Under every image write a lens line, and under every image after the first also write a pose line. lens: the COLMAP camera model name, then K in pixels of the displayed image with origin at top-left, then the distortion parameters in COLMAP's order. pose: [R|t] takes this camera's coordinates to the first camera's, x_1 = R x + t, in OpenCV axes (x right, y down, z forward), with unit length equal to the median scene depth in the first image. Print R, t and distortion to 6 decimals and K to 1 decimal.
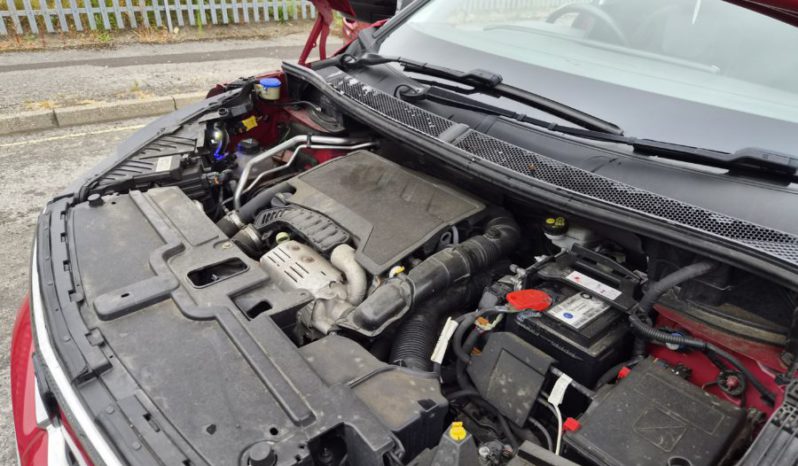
lens RADIAL K [[538.4, 0, 393.2], [0, 538.4, 239.4], [0, 0, 1]] dist [0.068230, -0.058910]
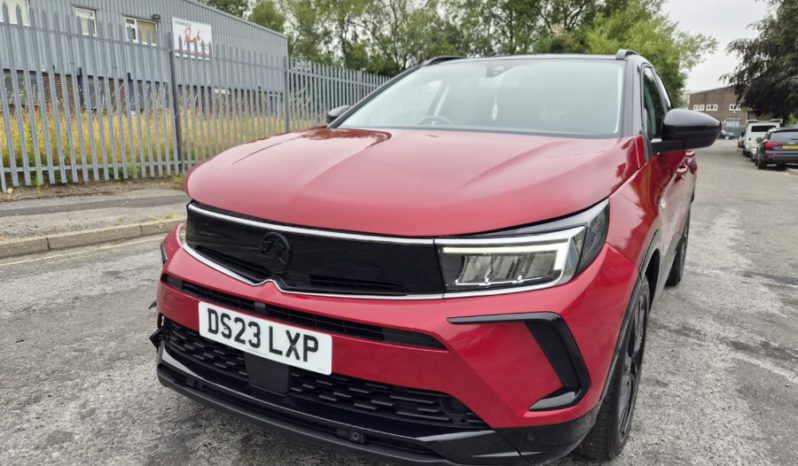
lens RADIAL K [[538.4, 0, 405.2], [0, 538.4, 231.4], [0, 0, 1]] dist [0.068230, -0.058910]
pose [[0.925921, -0.079362, 0.369286, -0.574584], [0.188838, 0.943986, -0.270611, 0.513683], [-0.327125, 0.320300, 0.889043, -0.554613]]
